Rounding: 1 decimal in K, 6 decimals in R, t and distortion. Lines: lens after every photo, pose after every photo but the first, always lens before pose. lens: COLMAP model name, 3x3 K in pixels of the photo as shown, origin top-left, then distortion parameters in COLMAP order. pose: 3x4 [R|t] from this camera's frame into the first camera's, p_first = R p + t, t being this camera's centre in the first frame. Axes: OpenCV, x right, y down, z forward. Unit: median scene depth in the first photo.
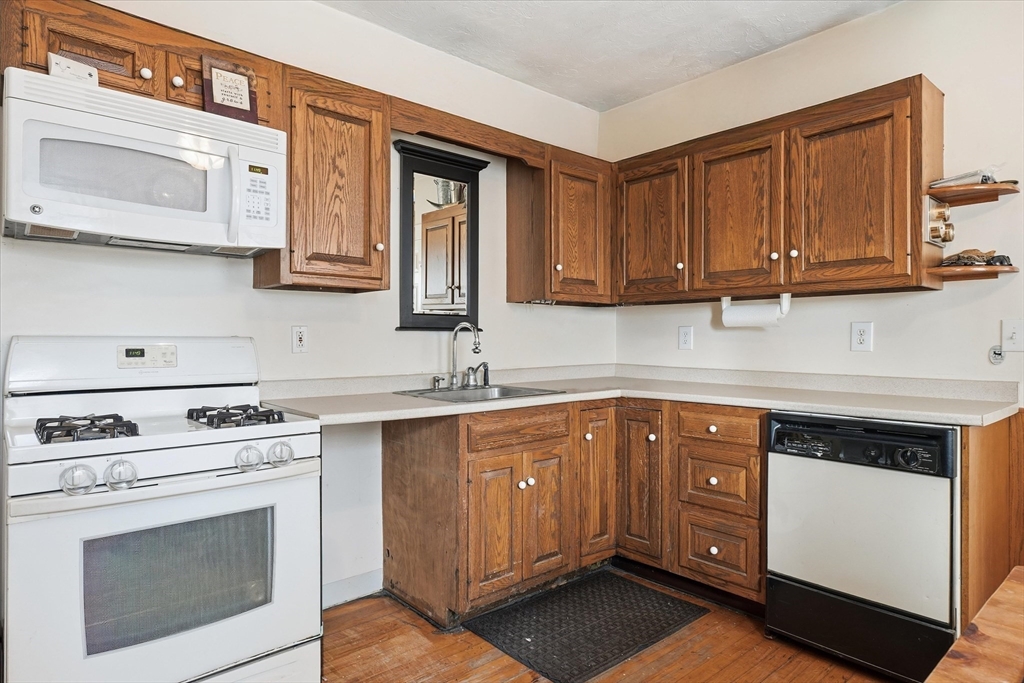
lens RADIAL K [[590.9, 0, 513.8], [0, 590.9, 333.7], [0, 0, 1]] dist [-0.000580, -0.000709]
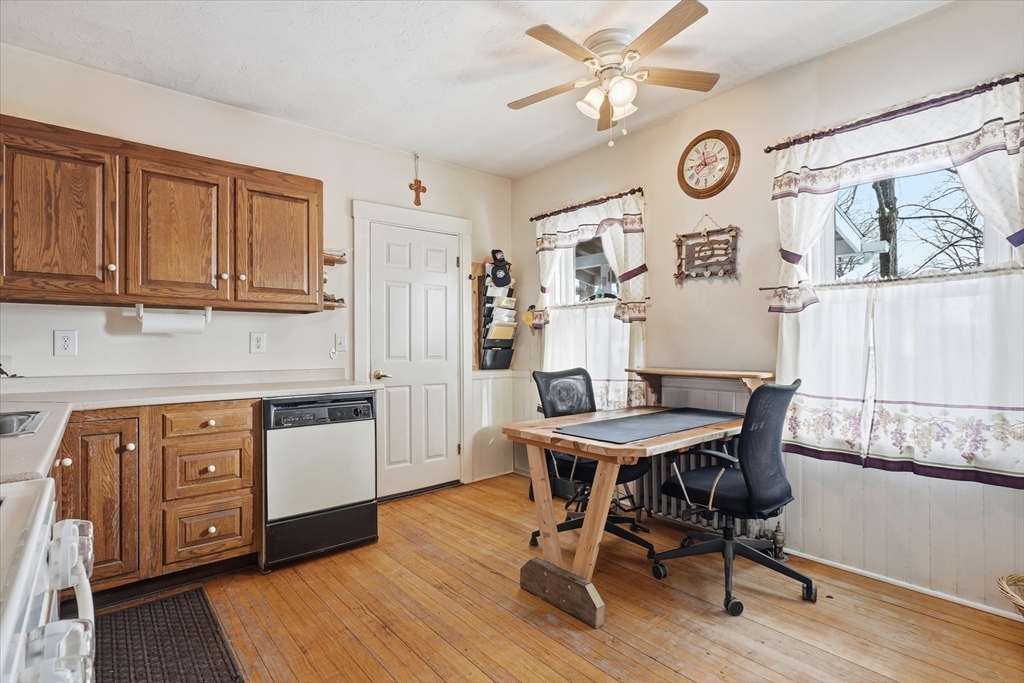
lens RADIAL K [[491.1, 0, 512.0], [0, 491.1, 341.5], [0, 0, 1]] dist [-0.001085, -0.000455]
pose [[0.020999, 0.010534, 0.999724, -0.573257], [-0.003930, 0.999938, -0.010454, 0.012150], [-0.999772, -0.003710, 0.021039, 0.390019]]
